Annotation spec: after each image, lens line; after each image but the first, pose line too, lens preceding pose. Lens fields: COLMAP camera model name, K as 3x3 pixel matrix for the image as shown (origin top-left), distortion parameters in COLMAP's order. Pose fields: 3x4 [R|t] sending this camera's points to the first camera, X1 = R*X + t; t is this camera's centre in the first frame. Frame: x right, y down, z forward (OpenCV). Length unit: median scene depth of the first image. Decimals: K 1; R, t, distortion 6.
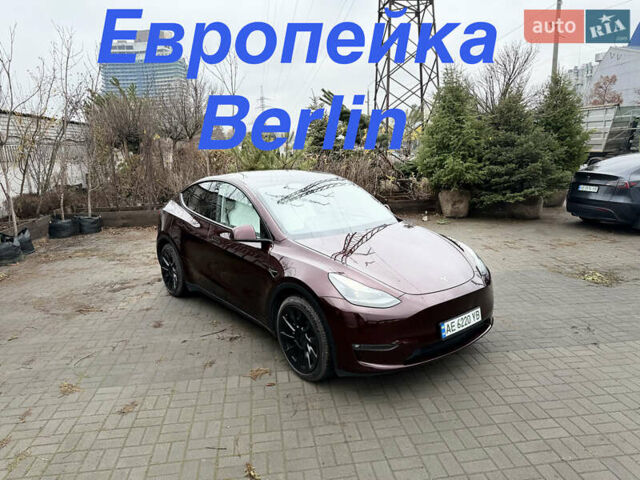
lens RADIAL K [[452.3, 0, 319.4], [0, 452.3, 237.8], [0, 0, 1]] dist [0.032562, -0.037967]
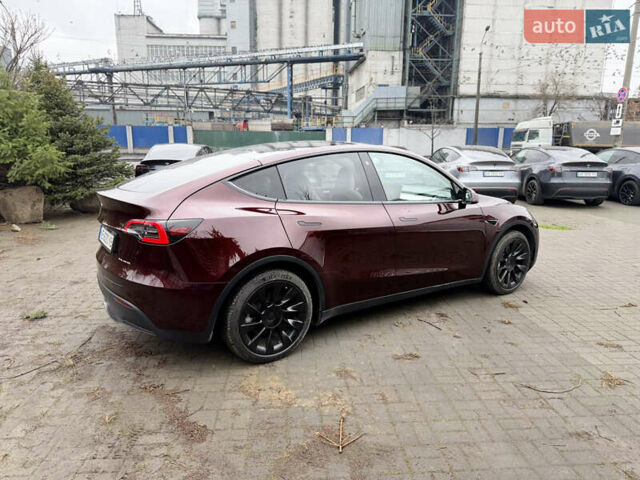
lens RADIAL K [[452.1, 0, 318.5], [0, 452.1, 240.9], [0, 0, 1]] dist [0.033568, -0.040172]
pose [[0.071893, -0.179858, 0.981062, -0.864460], [0.185448, 0.968867, 0.164033, -0.101726], [-0.980021, 0.170143, 0.103009, 0.883019]]
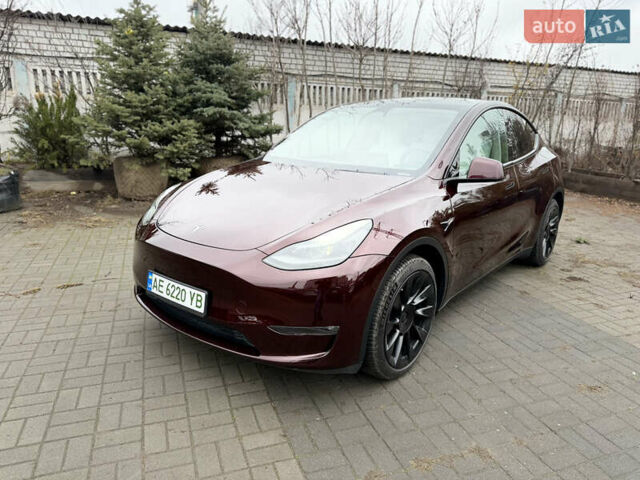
lens RADIAL K [[452.1, 0, 318.5], [0, 452.1, 240.9], [0, 0, 1]] dist [0.033568, -0.040172]
pose [[0.202585, 0.288135, -0.935915, 0.588006], [-0.229171, 0.943143, 0.240754, -0.059257], [0.952071, 0.165712, 0.257099, 0.616635]]
